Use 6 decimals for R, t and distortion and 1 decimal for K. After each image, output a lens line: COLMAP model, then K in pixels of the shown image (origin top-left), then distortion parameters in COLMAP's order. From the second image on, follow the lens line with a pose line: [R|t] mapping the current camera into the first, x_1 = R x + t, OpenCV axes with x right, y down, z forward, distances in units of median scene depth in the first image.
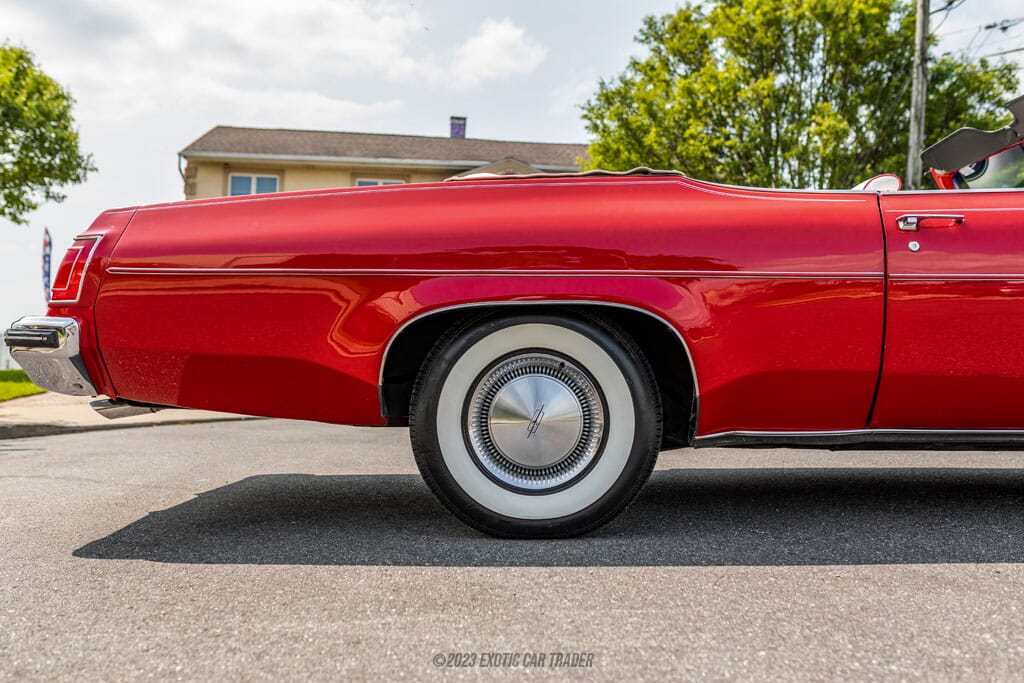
lens RADIAL K [[1010.0, 0, 511.2], [0, 1010.0, 353.4], [0, 0, 1]] dist [-0.004949, 0.016257]
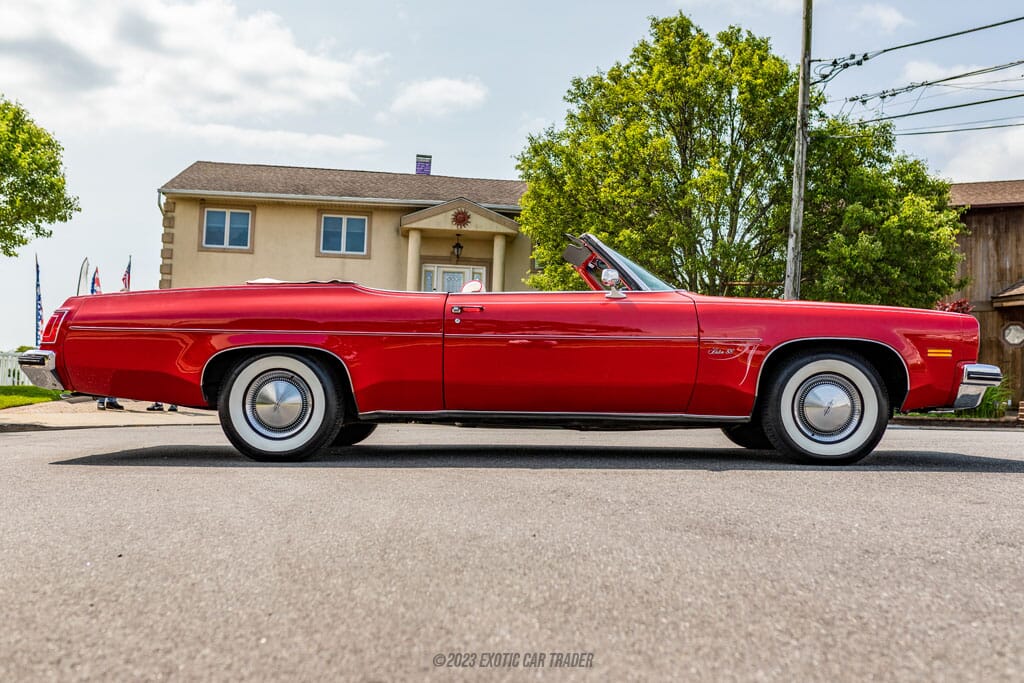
lens RADIAL K [[1094.0, 0, 532.3], [0, 1094.0, 340.7], [0, 0, 1]] dist [0.007095, 0.007924]
pose [[0.999940, 0.010860, -0.001480, 0.094685], [-0.010905, 0.999306, -0.035606, 0.002245], [0.001092, 0.035620, 0.999365, -0.213069]]
